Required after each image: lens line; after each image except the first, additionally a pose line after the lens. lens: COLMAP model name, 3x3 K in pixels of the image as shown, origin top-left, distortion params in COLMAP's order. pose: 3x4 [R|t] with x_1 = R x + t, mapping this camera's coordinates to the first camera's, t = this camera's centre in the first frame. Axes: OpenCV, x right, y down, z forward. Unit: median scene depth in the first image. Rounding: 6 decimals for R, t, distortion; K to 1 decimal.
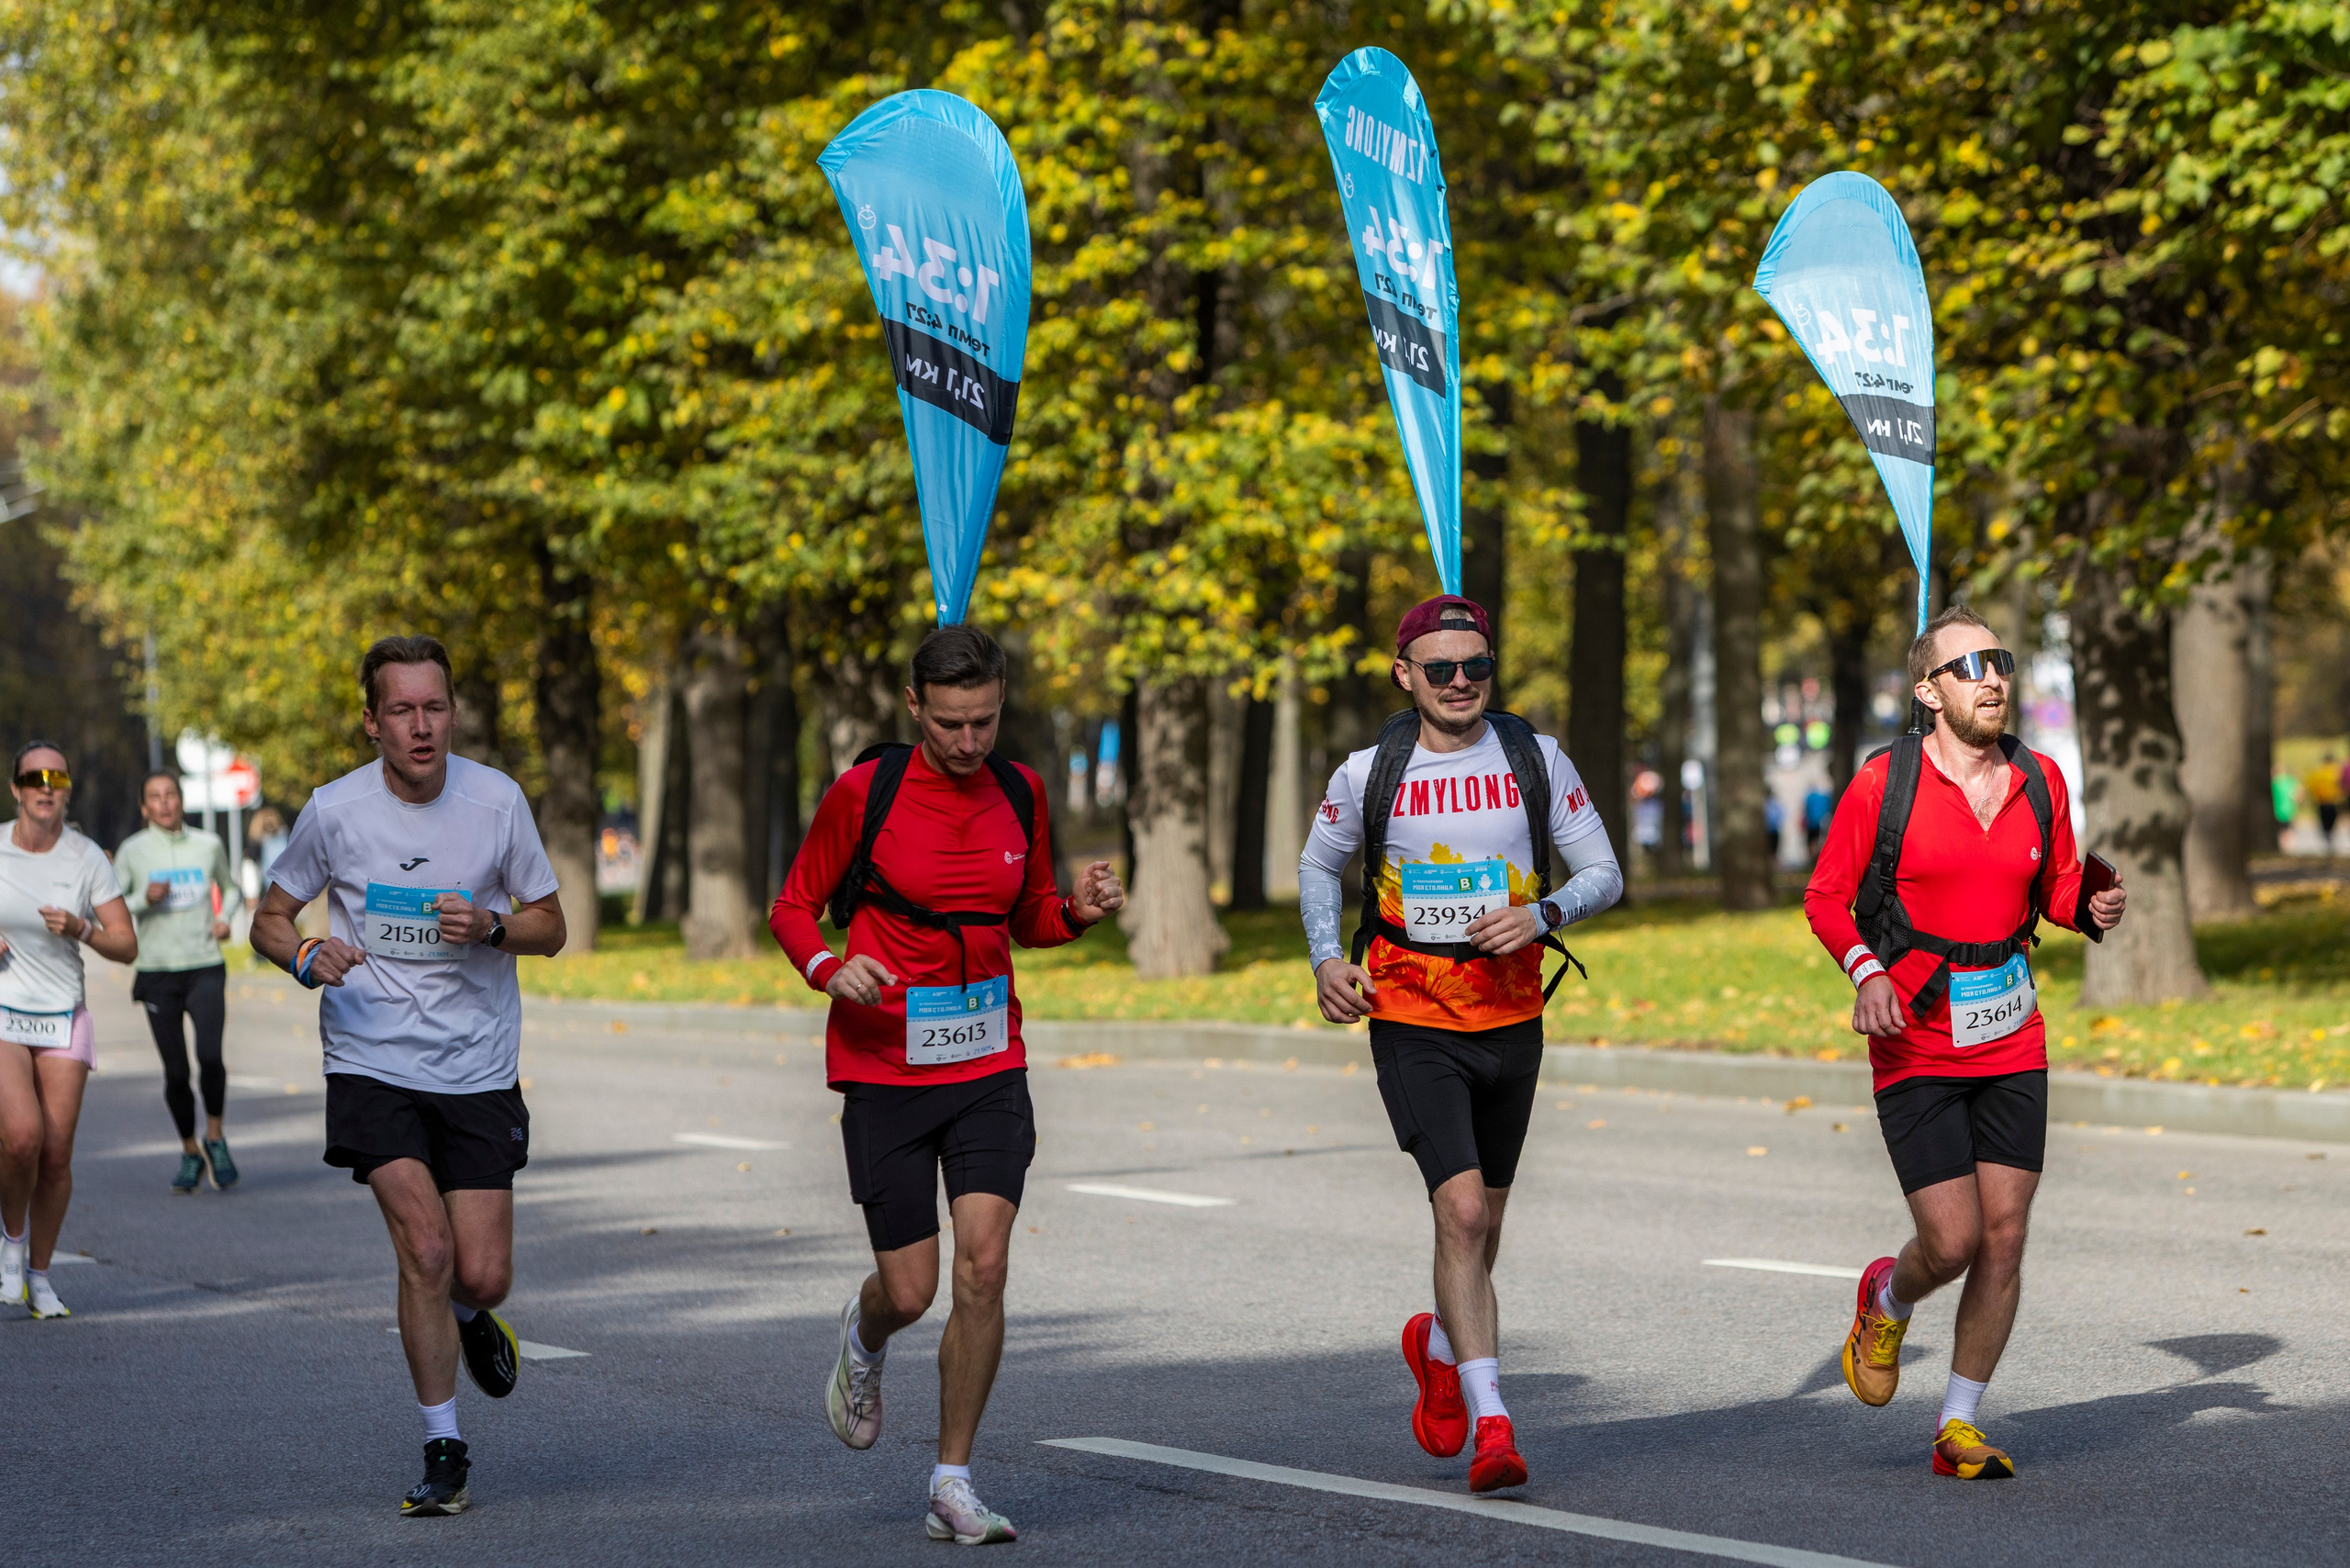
lens RADIAL K [[8853.7, 0, 1174.1], [0, 8853.7, 783.3], [0, 0, 1]] dist [0.286201, 0.000000]
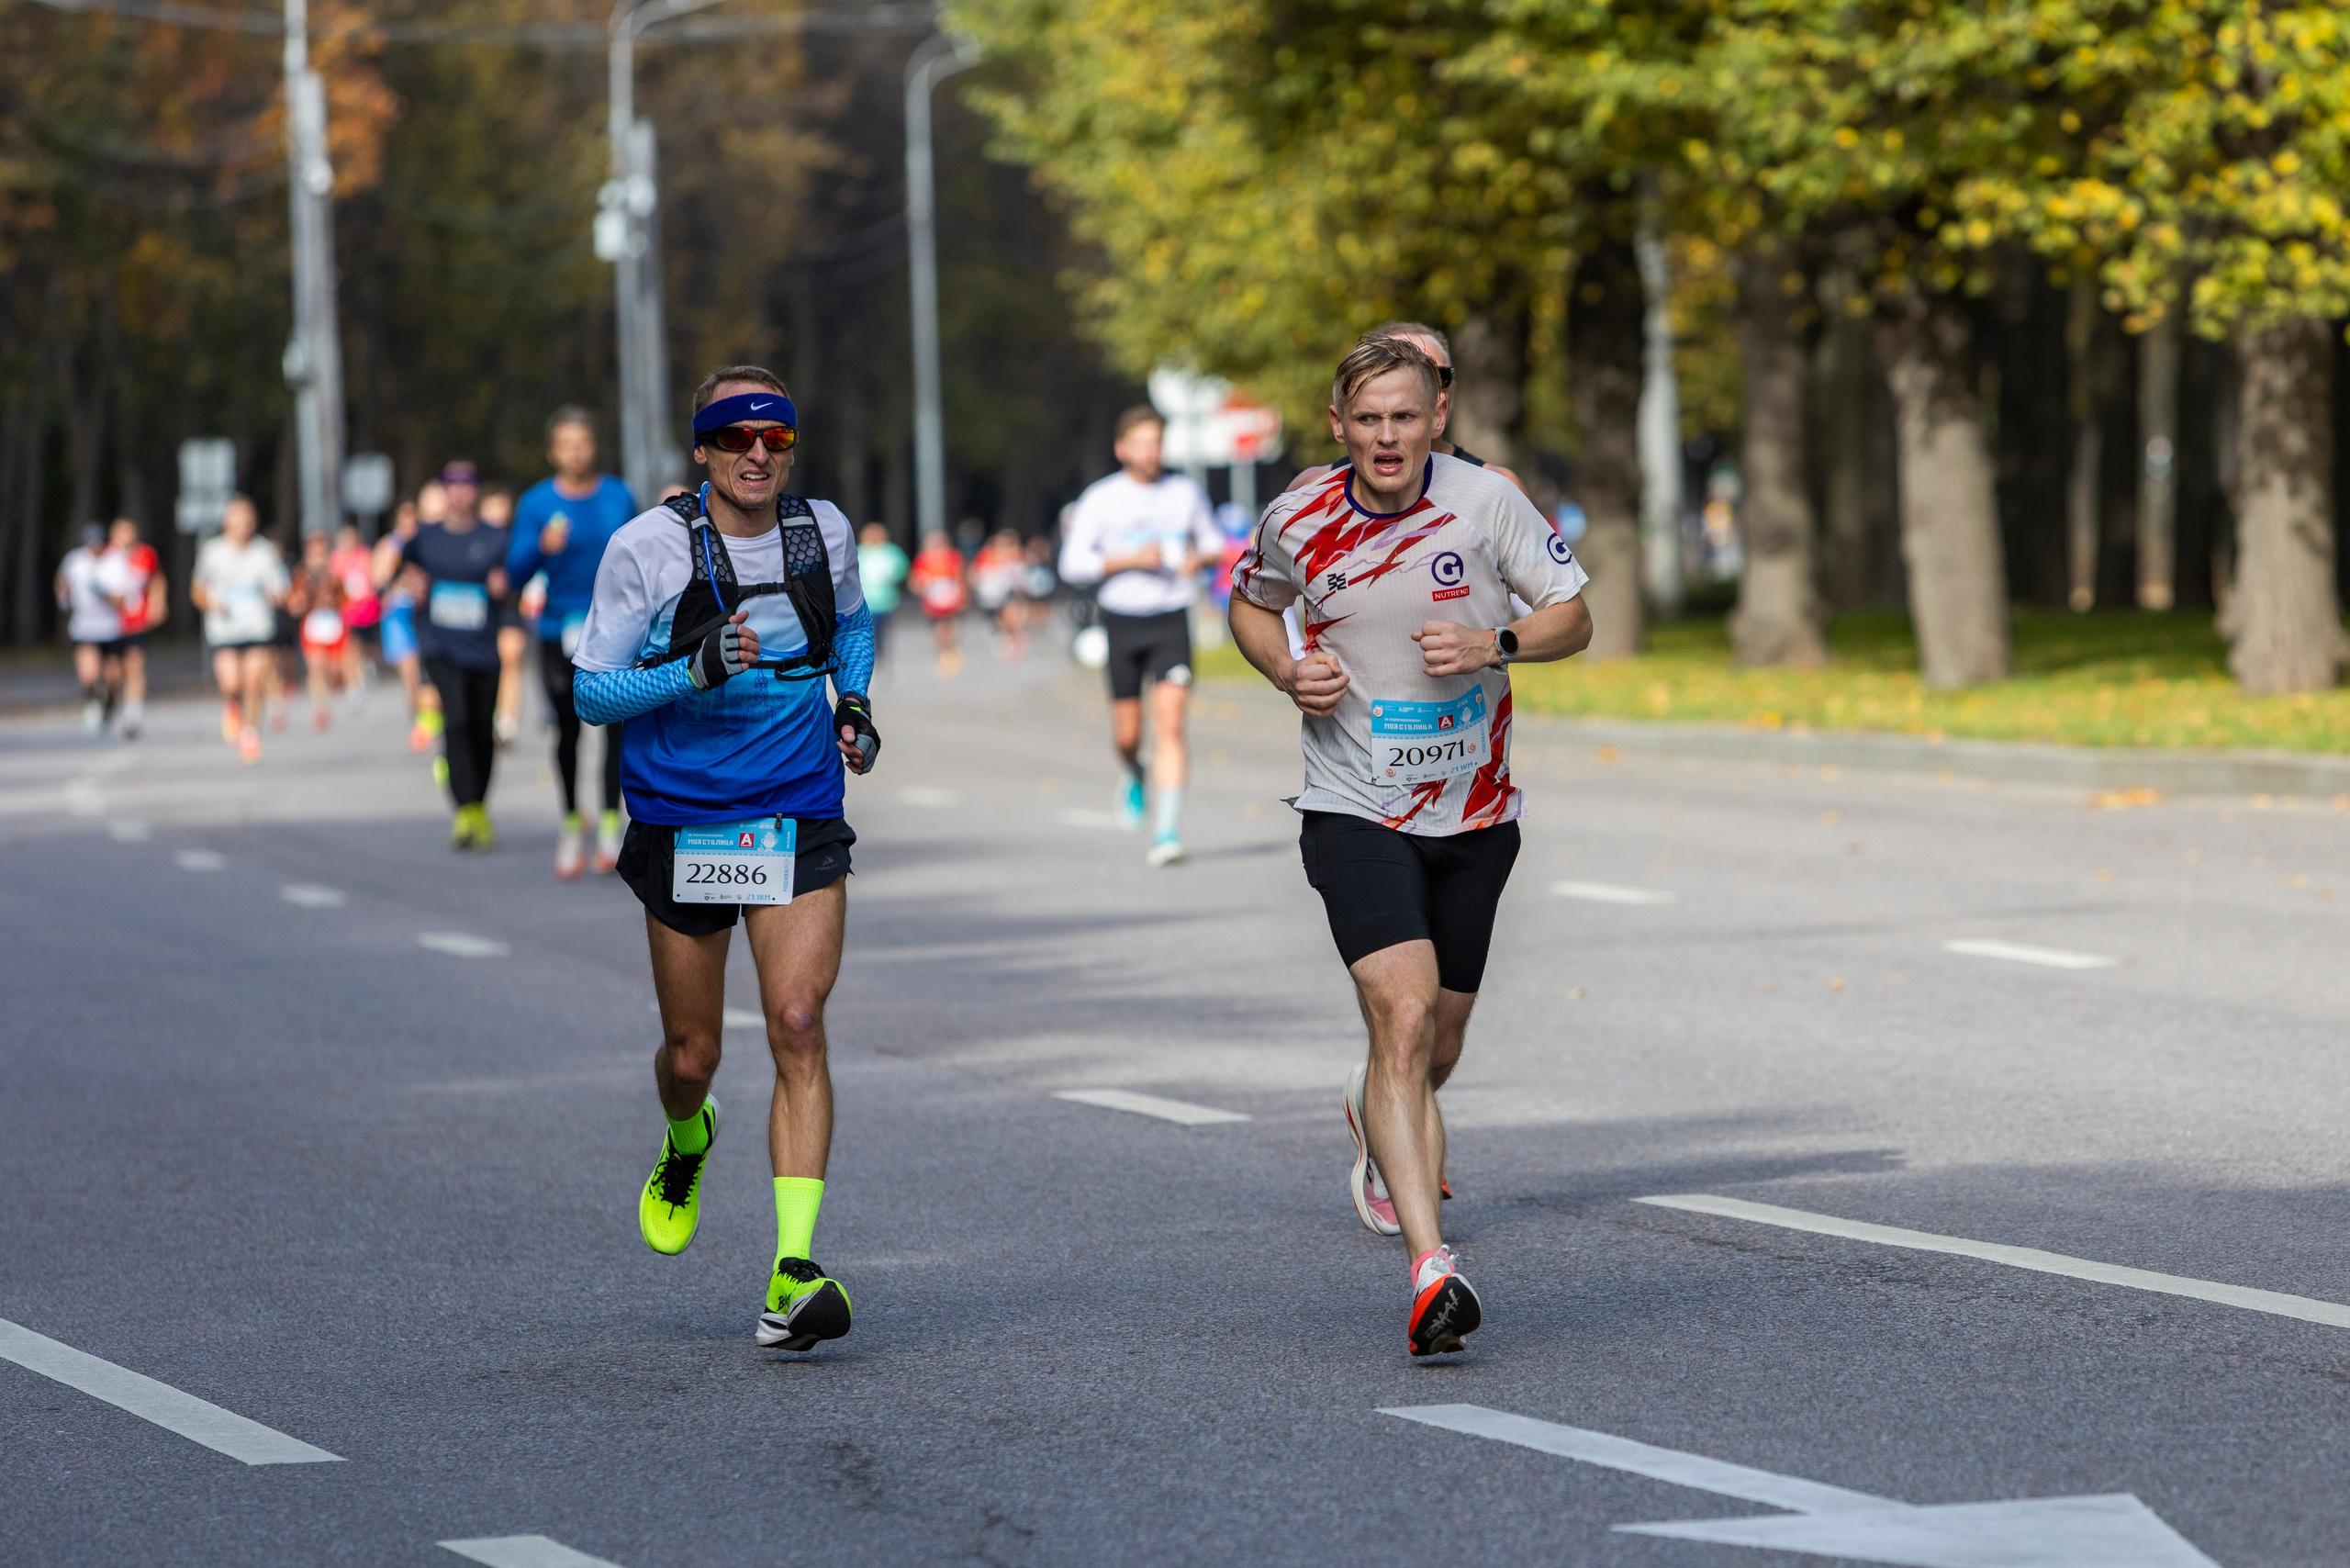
lens RADIAL K [[8719.8, 0, 1175.4], [0, 8719.8, 783.7], [0, 0, 1]] dist [-0.203116, 0.000000]
pose [[0.998836, 0.002038, -0.048187, -0.061654], [-0.000615, 0.999564, 0.029534, 0.006868], [0.048226, -0.029470, 0.998402, 0.214320]]
